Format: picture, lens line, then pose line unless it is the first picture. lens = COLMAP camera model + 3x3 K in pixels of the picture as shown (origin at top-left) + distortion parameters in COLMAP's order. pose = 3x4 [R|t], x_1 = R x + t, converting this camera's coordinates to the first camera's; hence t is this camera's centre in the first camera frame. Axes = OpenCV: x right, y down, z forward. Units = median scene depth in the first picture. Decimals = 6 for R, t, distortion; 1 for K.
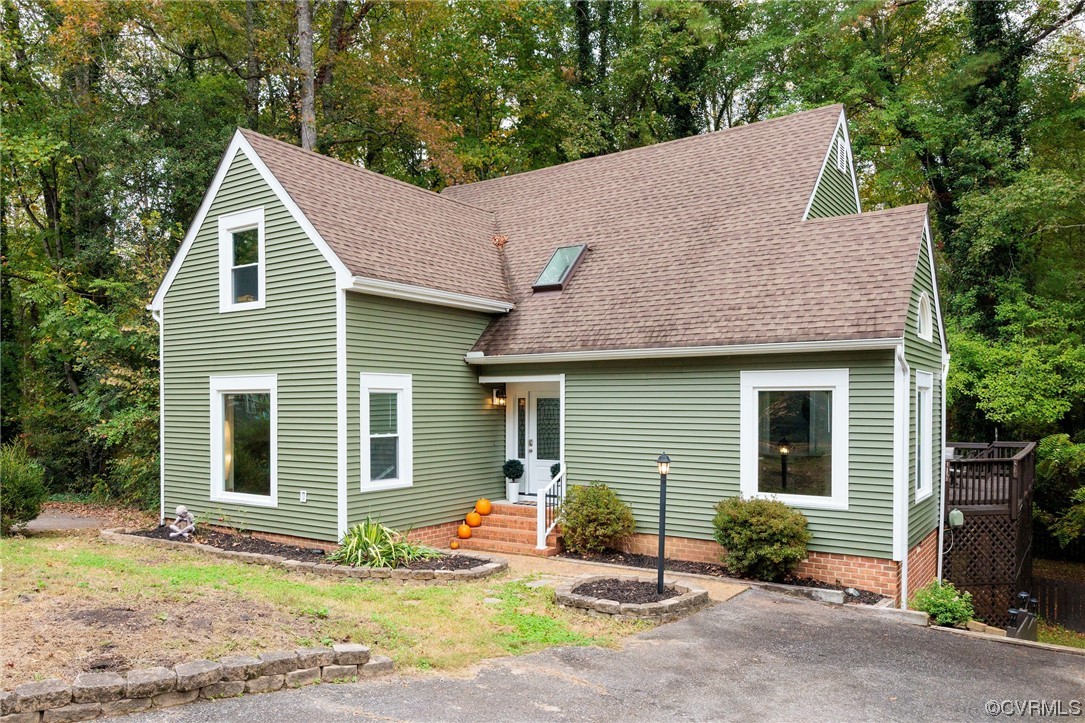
lens RADIAL K [[790.7, 0, 576.5], [0, 790.7, 448.6], [0, 0, 1]] dist [-0.005180, 0.000627]
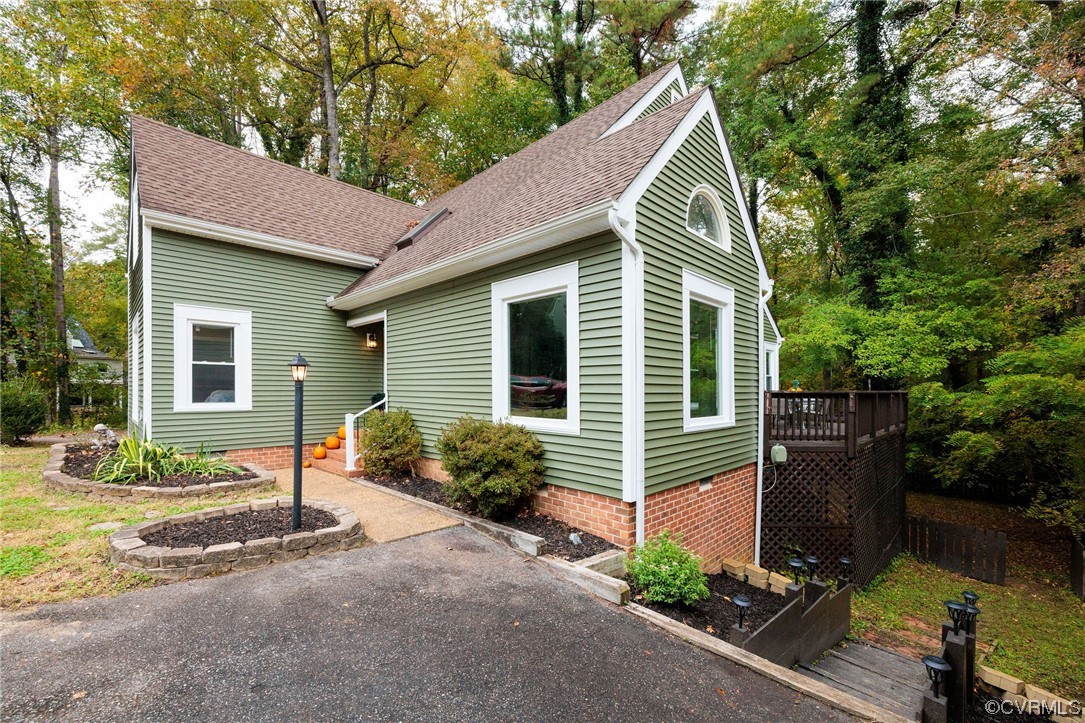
lens RADIAL K [[442.4, 0, 563.2], [0, 442.4, 402.6], [0, 0, 1]] dist [-0.002506, -0.000214]
pose [[0.980958, 0.007898, -0.194062, 0.361697], [-0.013688, 0.999500, -0.028511, 0.050003], [0.193739, 0.030624, 0.980575, 0.477996]]
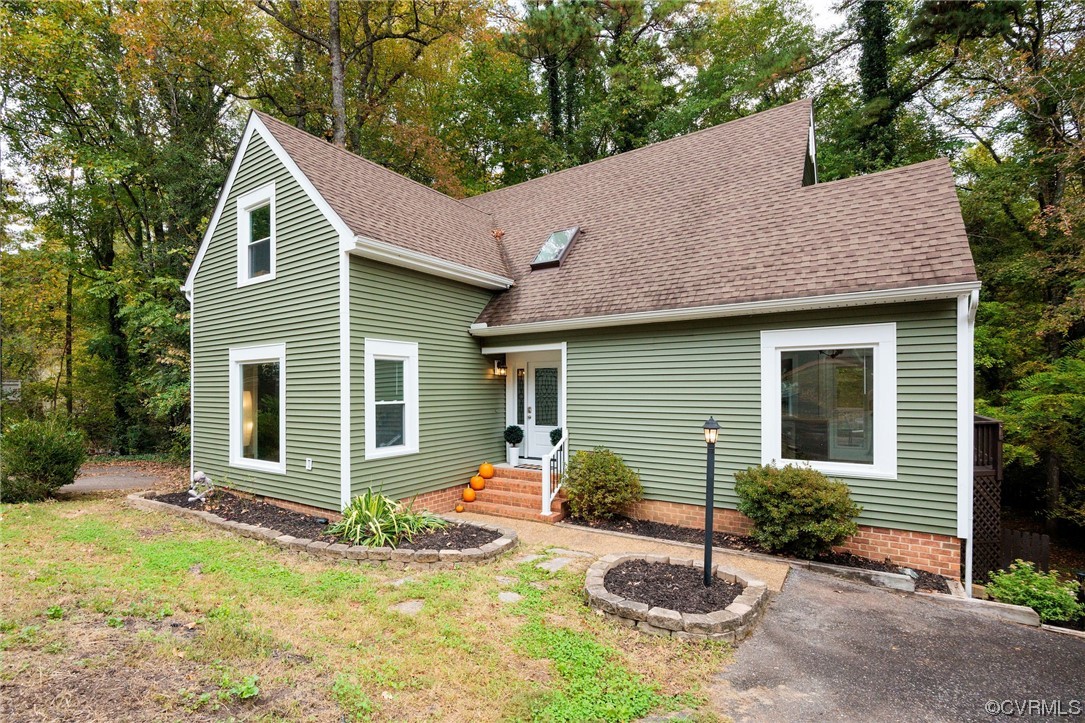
lens RADIAL K [[513.4, 0, 517.9], [0, 513.4, 402.2], [0, 0, 1]] dist [-0.017458, 0.000462]
pose [[0.999447, -0.007479, -0.032406, -0.059687], [0.006516, 0.999537, -0.029732, 0.003364], [0.032614, 0.029504, 0.999032, 0.351945]]
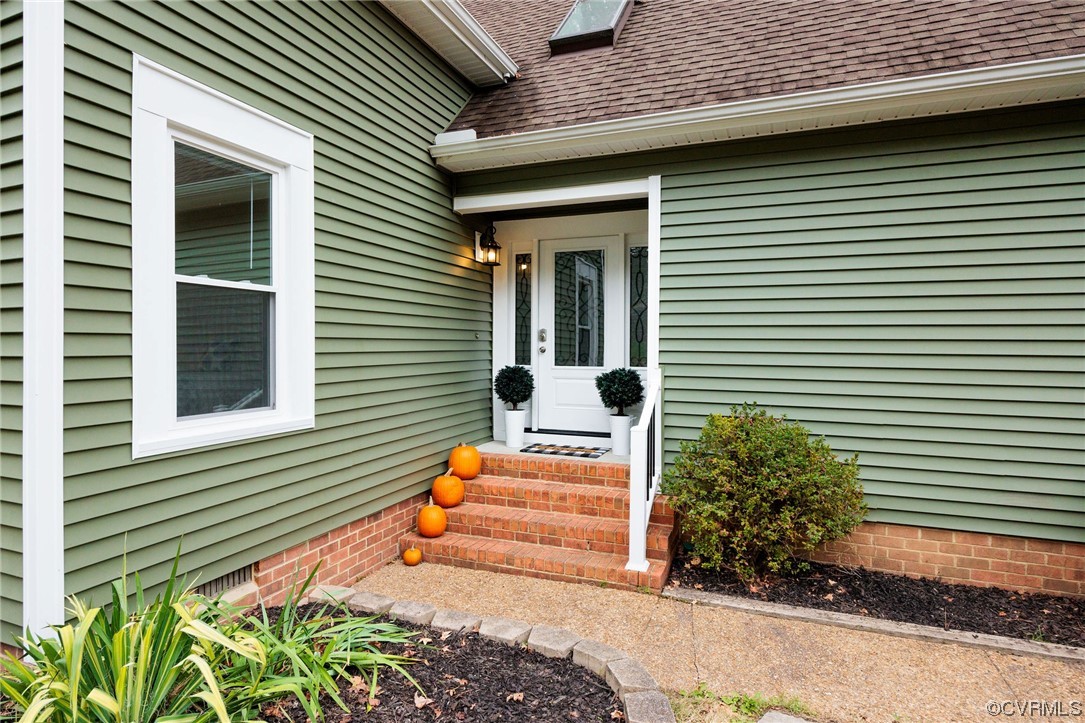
lens RADIAL K [[569.0, 0, 542.5], [0, 569.0, 361.5], [0, 0, 1]] dist [0.000635, 0.000241]
pose [[0.981027, -0.003534, 0.193838, -0.156185], [0.009148, 0.999564, -0.028073, 0.025225], [-0.193655, 0.029314, 0.980632, 0.725113]]
